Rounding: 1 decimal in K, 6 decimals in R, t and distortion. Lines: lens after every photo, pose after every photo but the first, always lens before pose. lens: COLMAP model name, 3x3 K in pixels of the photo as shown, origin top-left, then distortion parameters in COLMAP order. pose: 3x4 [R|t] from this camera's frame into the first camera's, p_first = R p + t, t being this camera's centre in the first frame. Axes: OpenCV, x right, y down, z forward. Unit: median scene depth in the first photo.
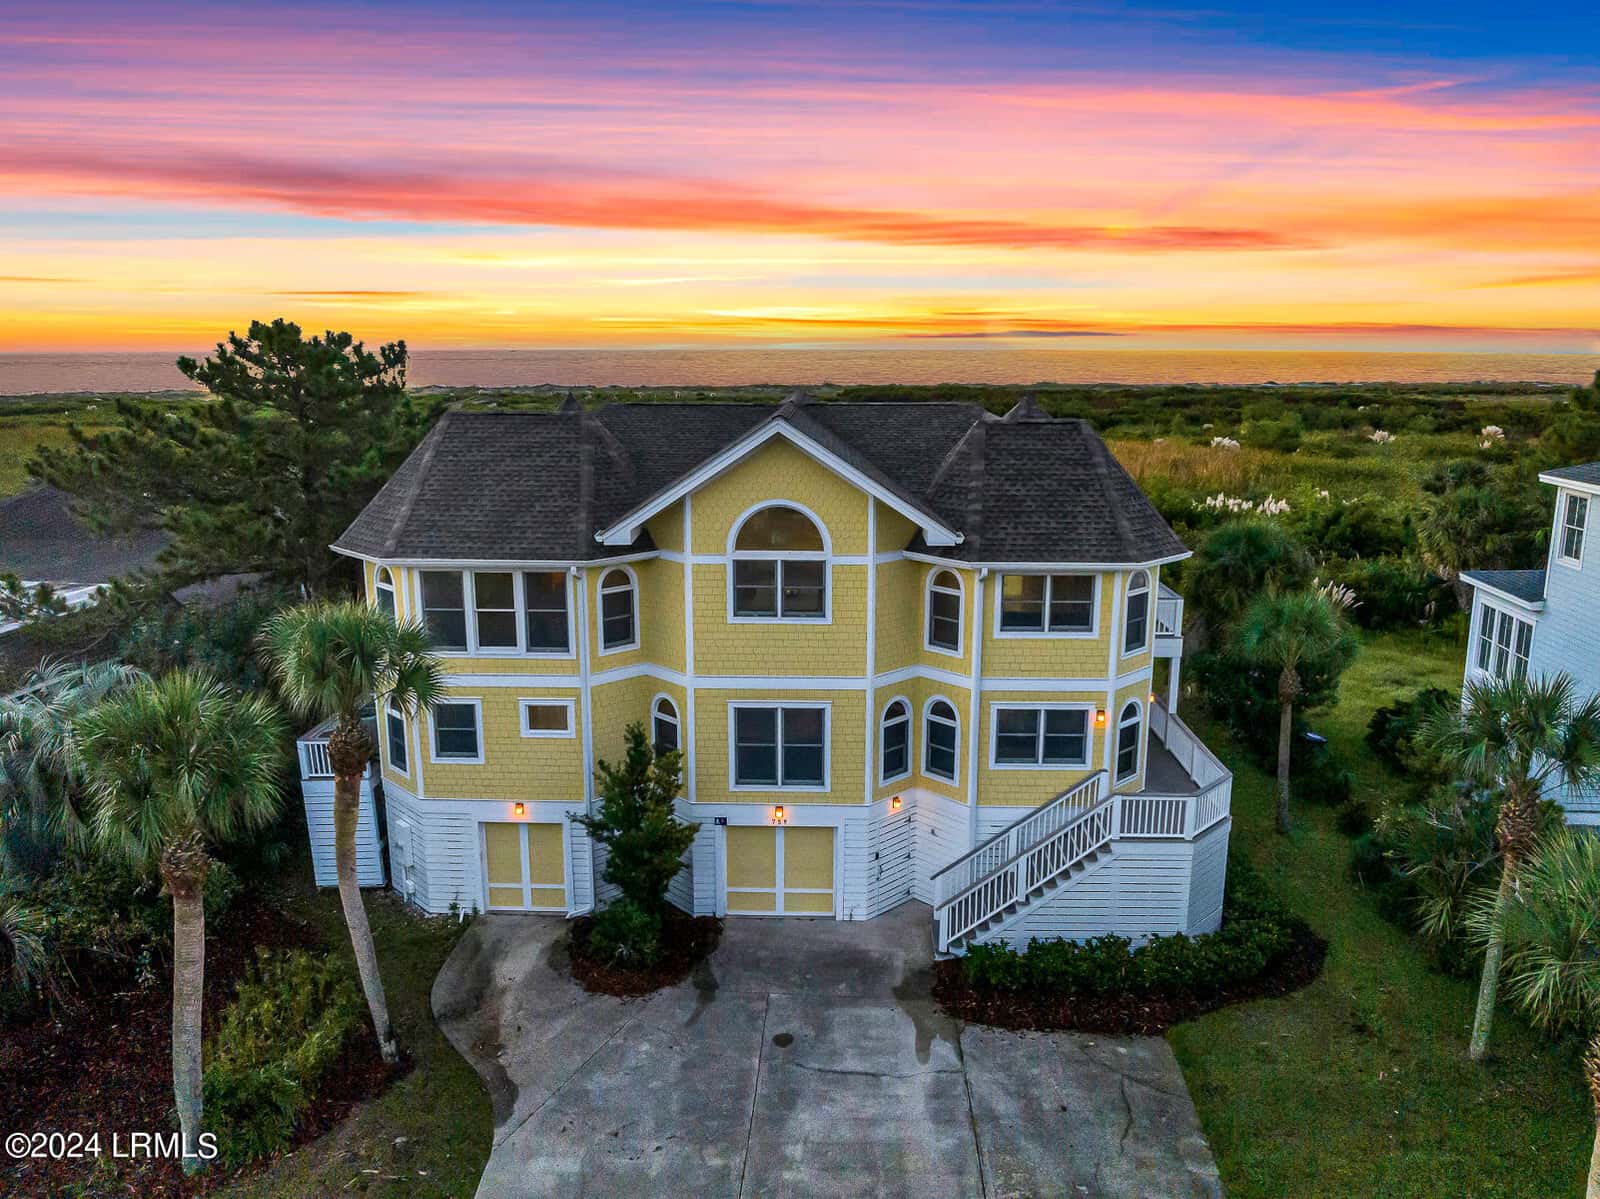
lens RADIAL K [[1143.4, 0, 800.0], [0, 1143.4, 599.5], [0, 0, 1]] dist [-0.045475, 0.002655]
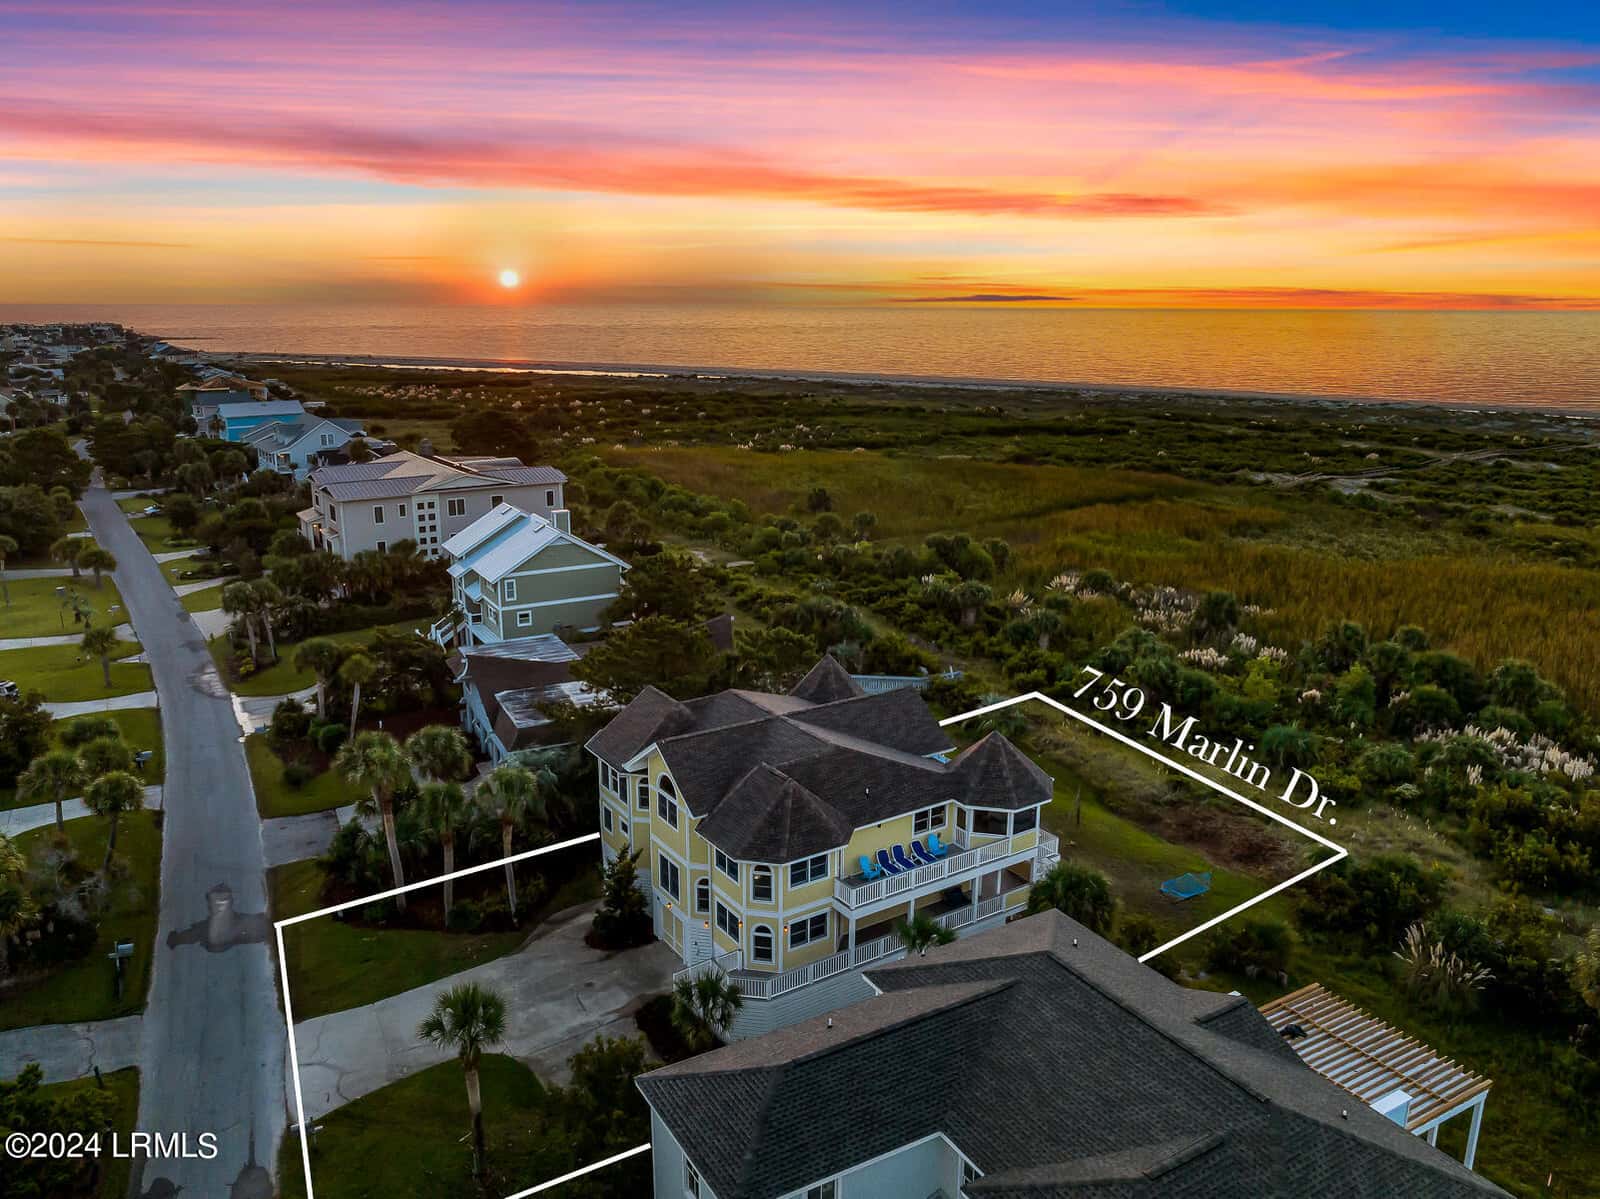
lens RADIAL K [[1143.4, 0, 800.0], [0, 1143.4, 599.5], [0, 0, 1]] dist [-0.045475, 0.002655]
pose [[0.584652, 0.198658, -0.786585, 1.794685], [-0.173701, 0.977725, 0.117824, -0.715972], [0.792471, 0.067745, 0.606136, -0.186625]]
